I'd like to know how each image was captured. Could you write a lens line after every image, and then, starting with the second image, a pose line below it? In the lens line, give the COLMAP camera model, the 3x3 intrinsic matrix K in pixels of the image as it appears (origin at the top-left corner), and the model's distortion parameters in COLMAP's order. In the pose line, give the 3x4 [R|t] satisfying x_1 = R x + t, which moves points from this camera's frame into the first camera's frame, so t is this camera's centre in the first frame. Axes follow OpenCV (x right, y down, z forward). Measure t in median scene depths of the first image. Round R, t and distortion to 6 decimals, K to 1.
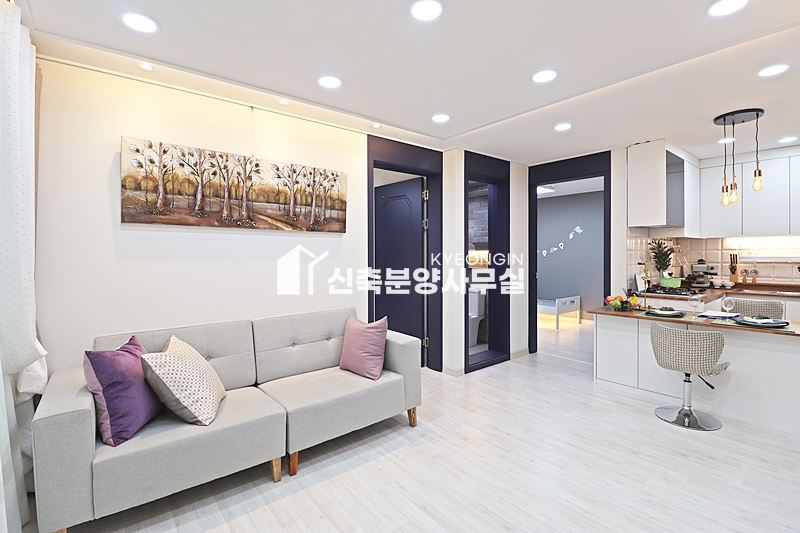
lens RADIAL K [[370.2, 0, 397.1], [0, 370.2, 256.5], [0, 0, 1]] dist [-0.004917, -0.010474]
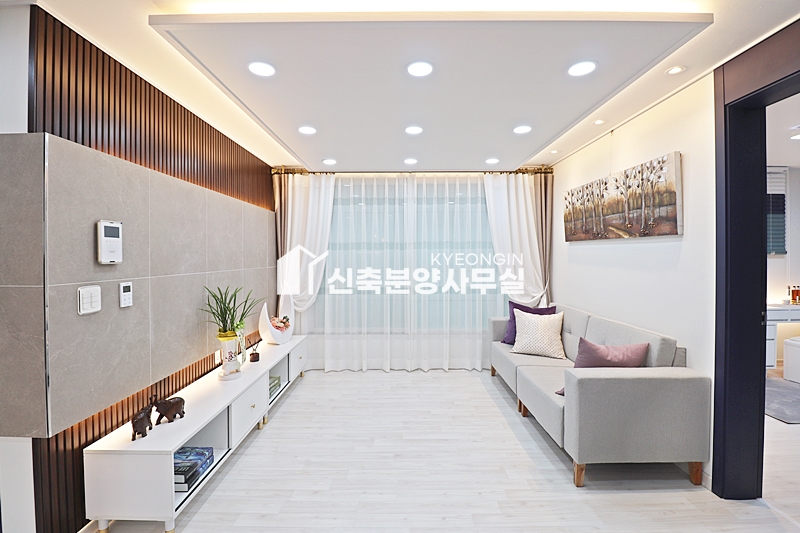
lens RADIAL K [[370.2, 0, 397.4], [0, 370.2, 261.5], [0, 0, 1]] dist [-0.004917, -0.010474]
pose [[-0.635982, 0.014761, -0.771563, 0.831959], [-0.005638, 0.999702, 0.023772, -0.027505], [0.771683, 0.019468, -0.635709, 1.128671]]
